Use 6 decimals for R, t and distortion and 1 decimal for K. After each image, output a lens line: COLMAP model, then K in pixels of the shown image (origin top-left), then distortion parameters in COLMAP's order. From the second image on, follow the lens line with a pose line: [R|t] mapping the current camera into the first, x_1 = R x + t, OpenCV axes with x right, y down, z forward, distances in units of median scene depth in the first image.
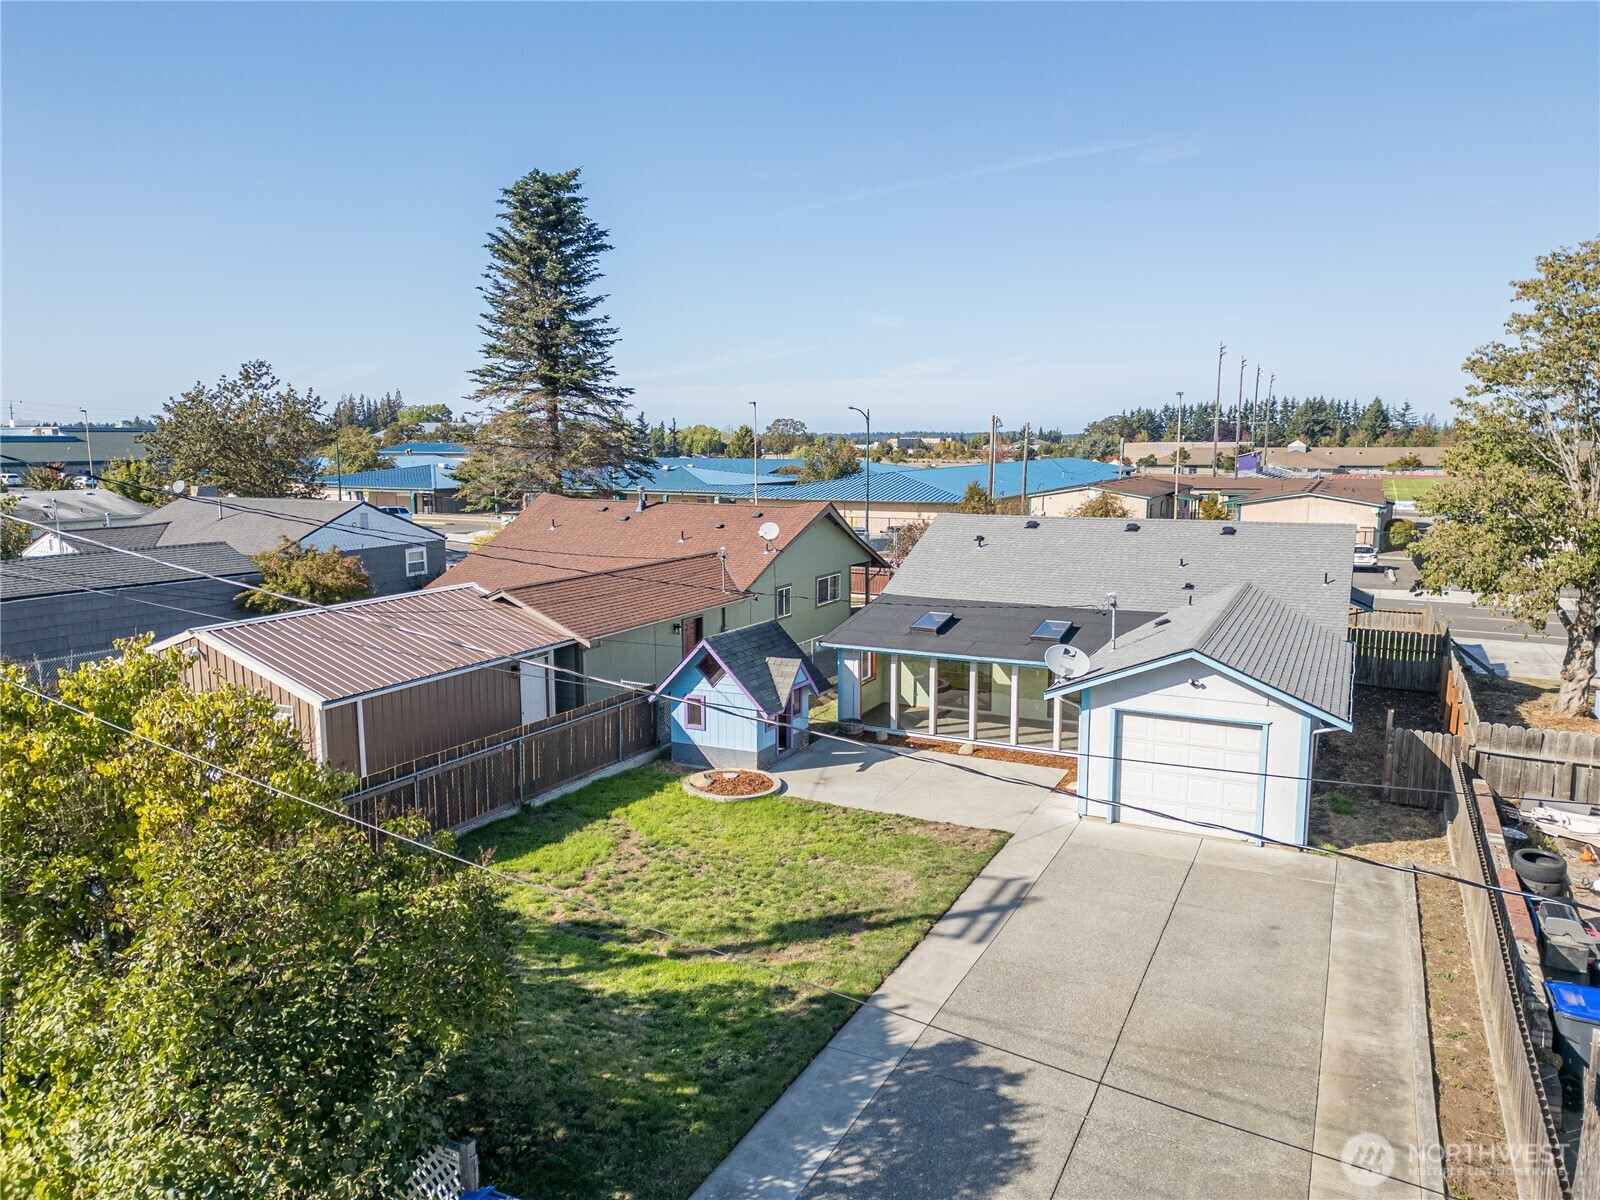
lens RADIAL K [[1199.8, 0, 817.9], [0, 1199.8, 624.7], [0, 0, 1]] dist [0.066441, -0.043146]
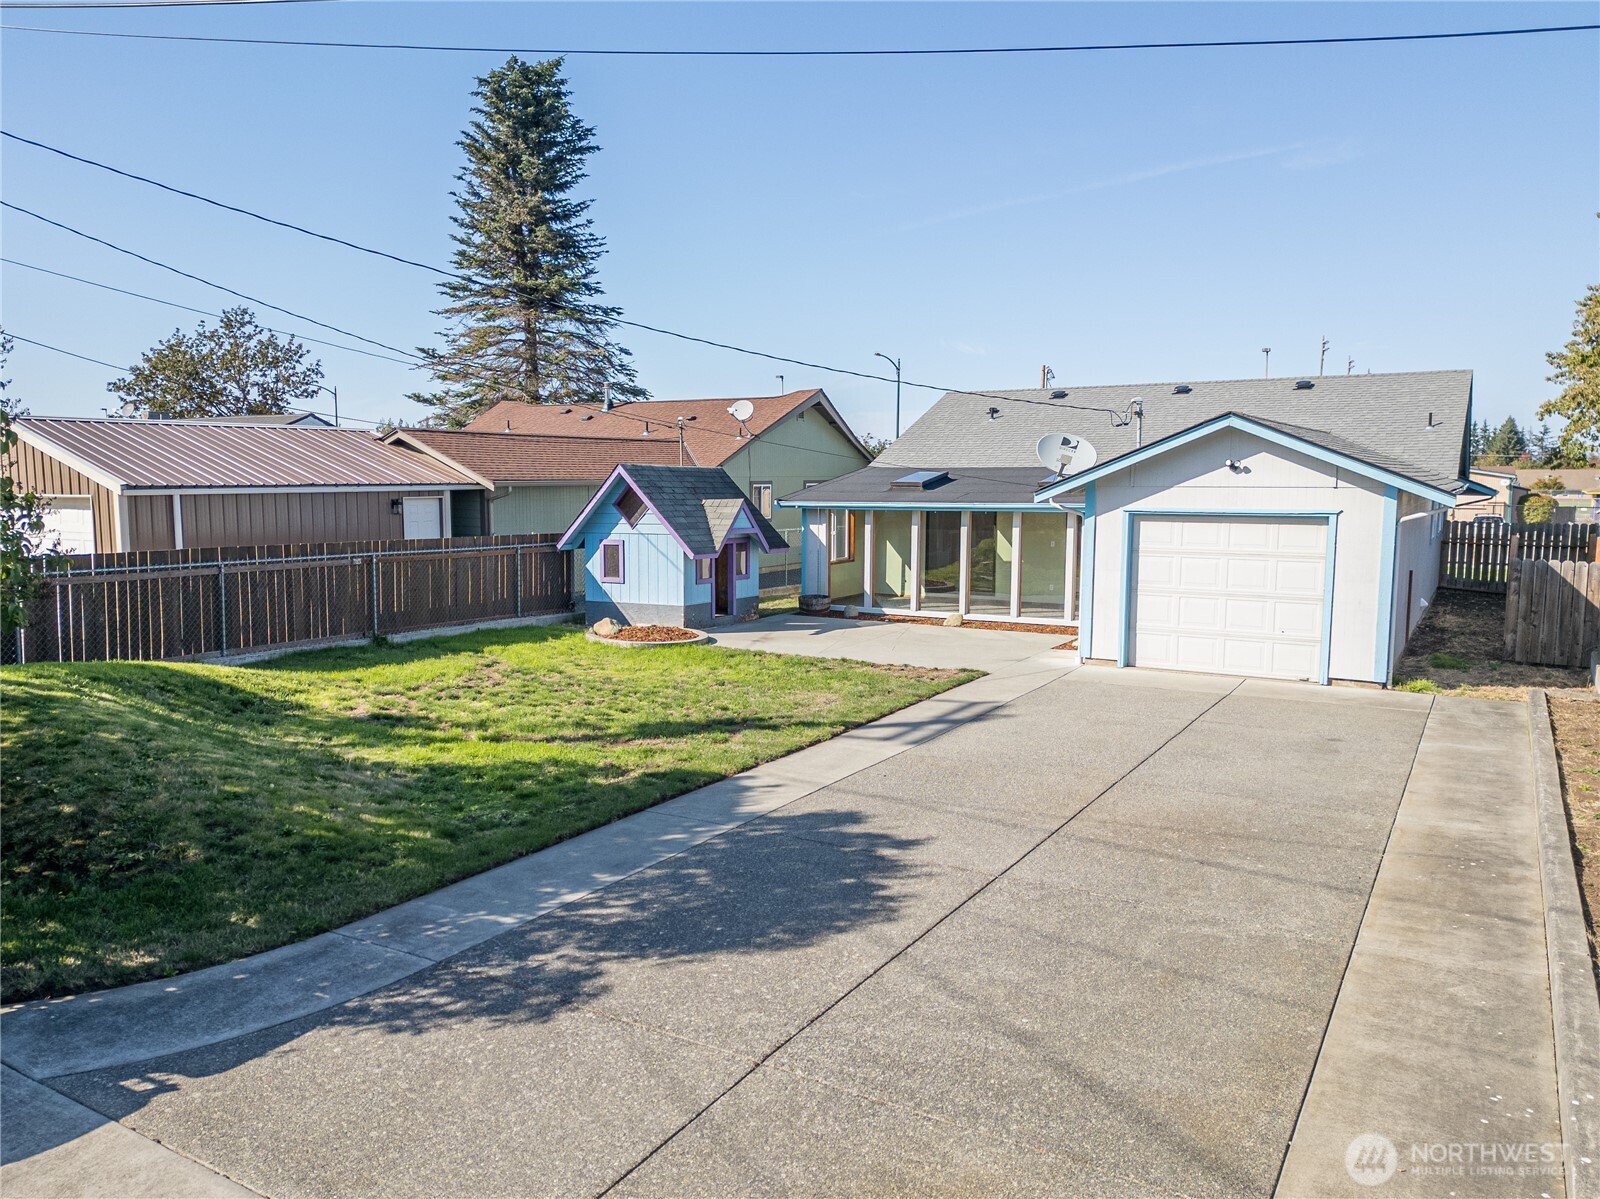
lens RADIAL K [[1277.7, 0, 750.4], [0, 1277.7, 627.1], [0, 0, 1]] dist [0.060877, -0.031344]
pose [[0.995019, 0.011791, -0.098984, 0.078319], [-0.015684, 0.999130, -0.038646, 0.152198], [0.098442, 0.040006, 0.994338, 0.152356]]
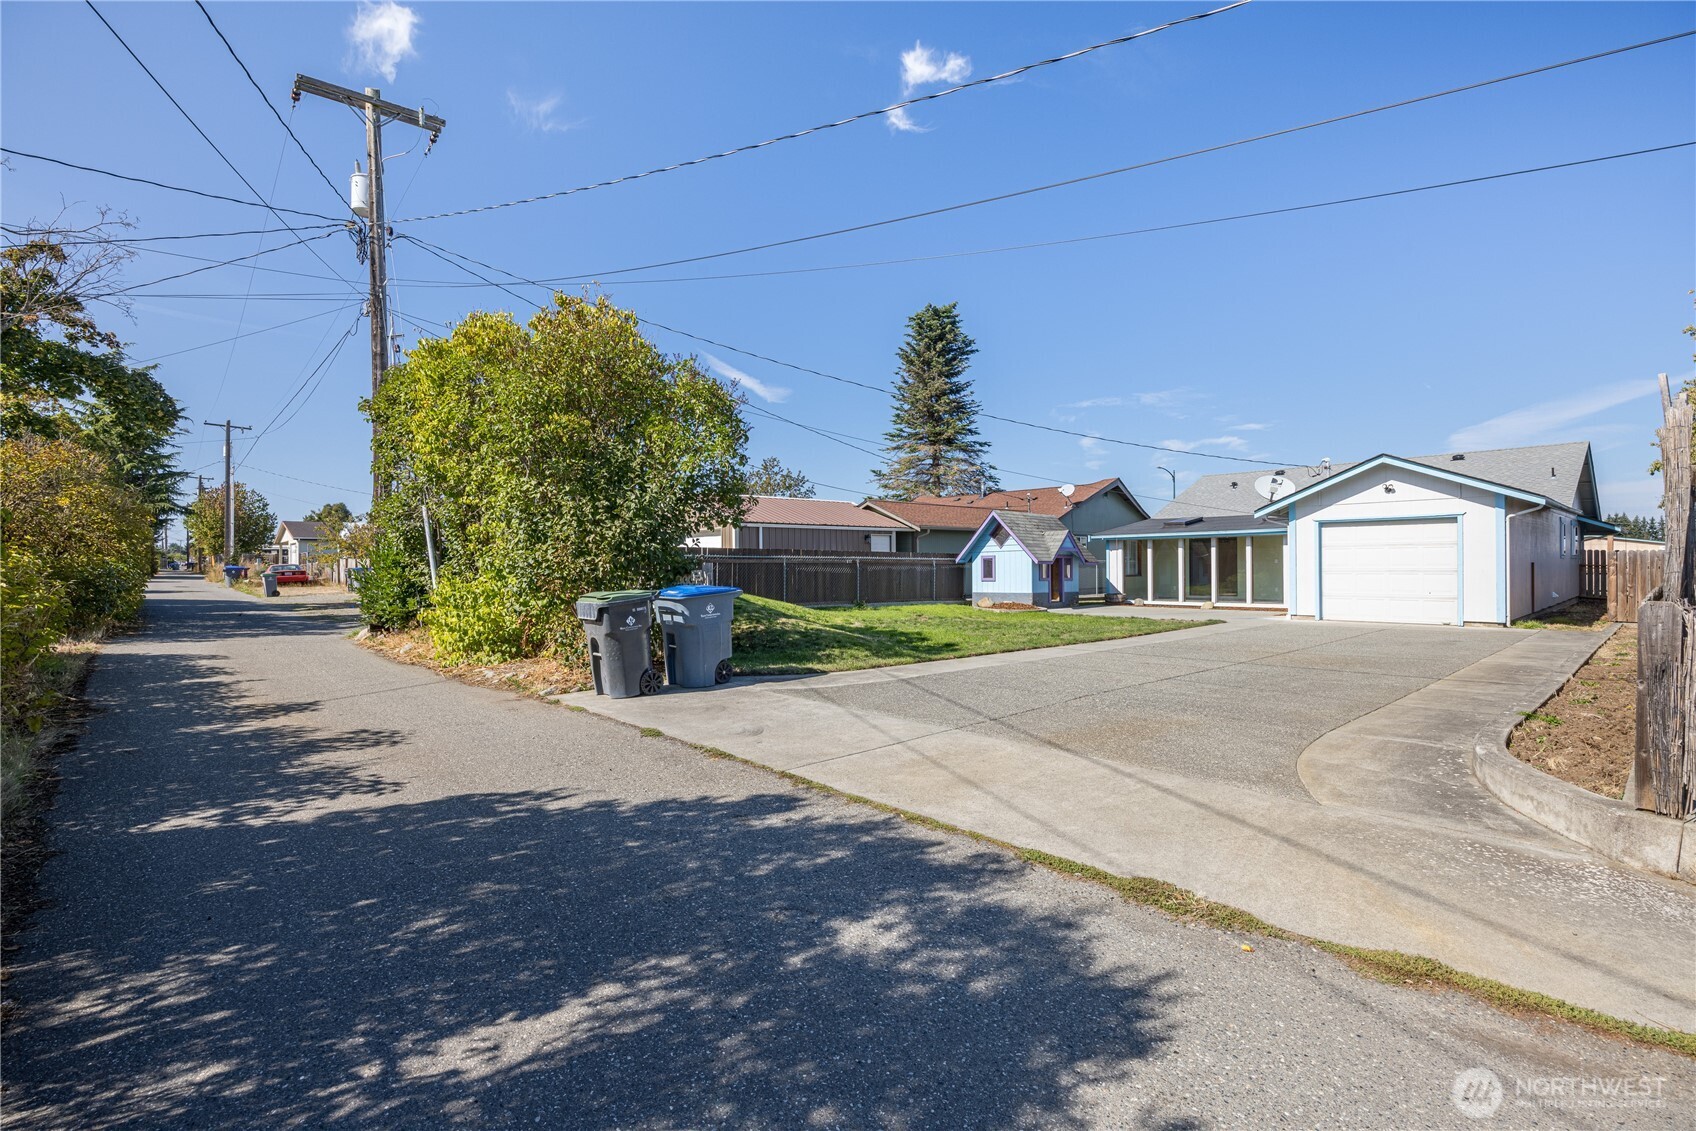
lens RADIAL K [[826.5, 0, 819.1], [0, 826.5, 573.7], [0, 0, 1]] dist [-0.022800, 0.004907]
pose [[0.921352, -0.003835, -0.388711, 0.089898], [-0.053461, 0.989200, -0.136475, 0.224212], [0.385036, 0.146523, 0.911196, 0.054881]]
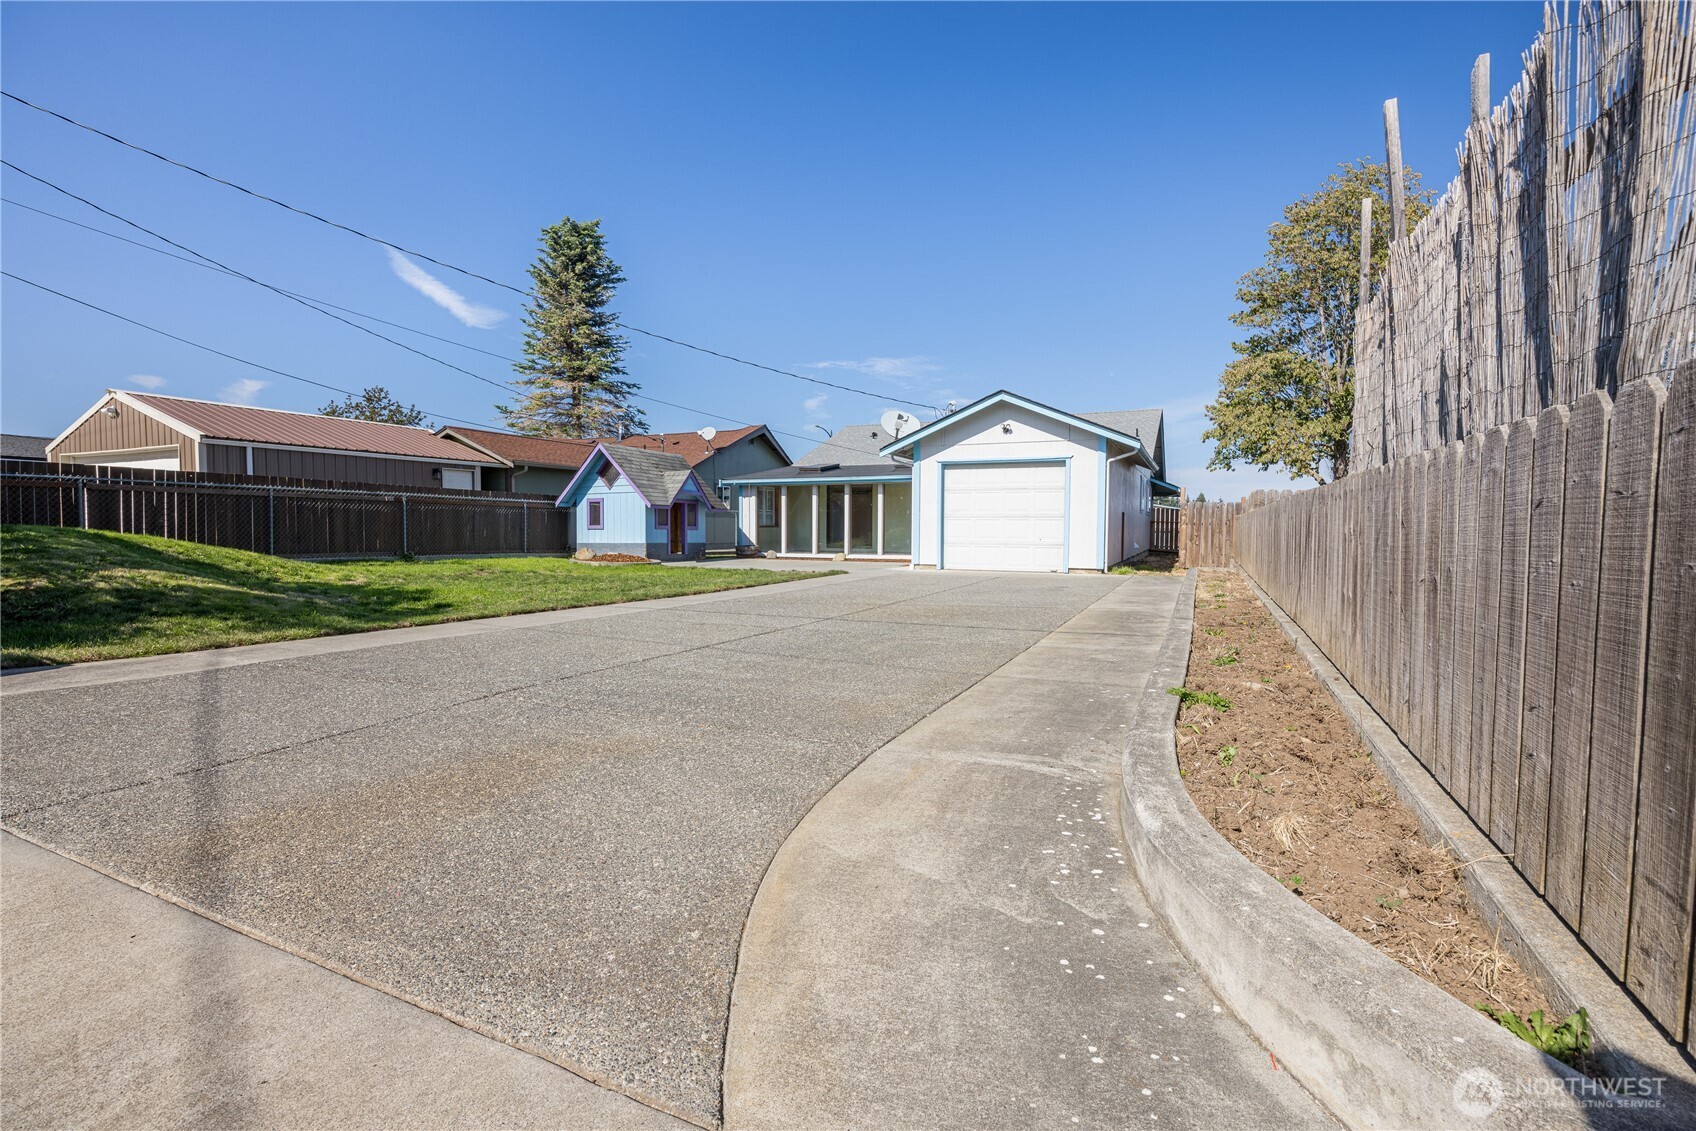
lens RADIAL K [[826.5, 0, 871.7], [0, 826.5, 574.5], [0, 0, 1]] dist [-0.022800, 0.004907]
pose [[0.999090, 0.001741, 0.042627, 0.129129], [0.002632, 0.994748, -0.102322, 0.215594], [-0.042581, 0.102341, 0.993838, 0.218029]]
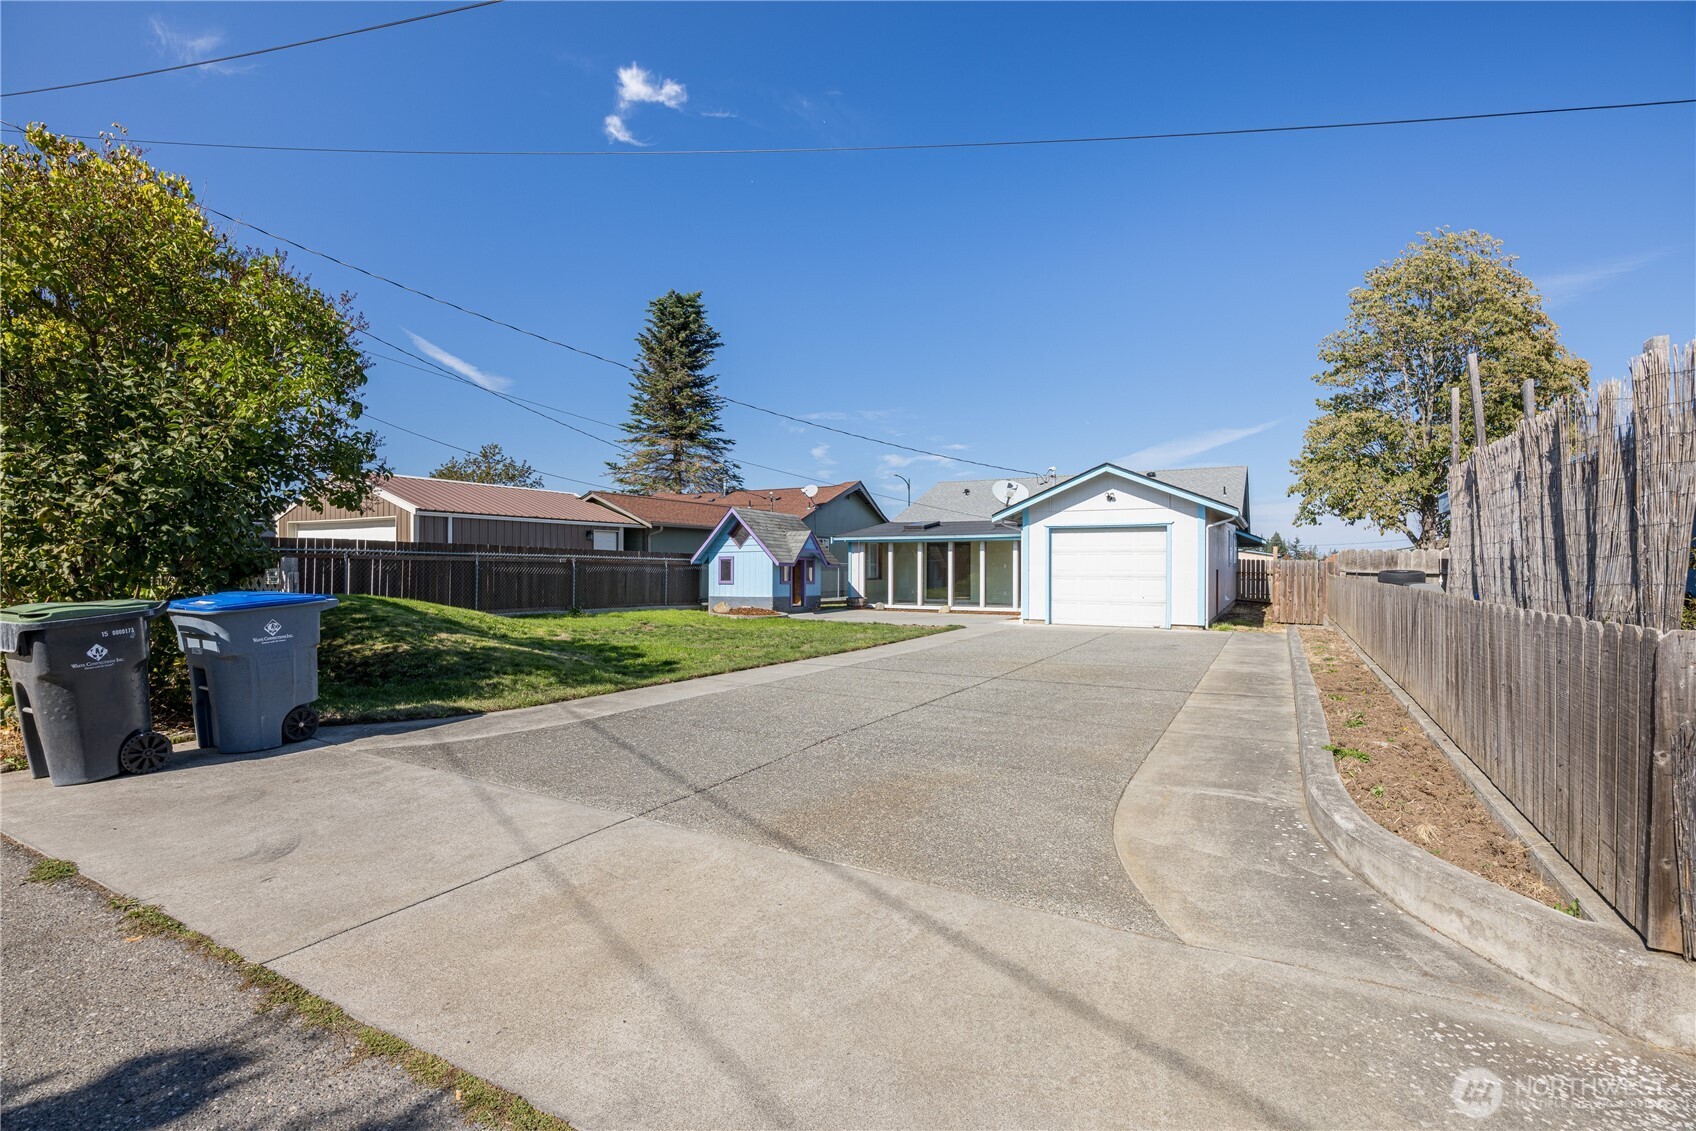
lens RADIAL K [[826.5, 0, 860.6], [0, 826.5, 563.9], [0, 0, 1]] dist [-0.022800, 0.004907]
pose [[0.998930, 0.002901, -0.046150, 0.081042], [-0.010354, 0.986723, -0.162082, 0.210374], [0.045067, 0.162387, 0.985697, 0.146064]]
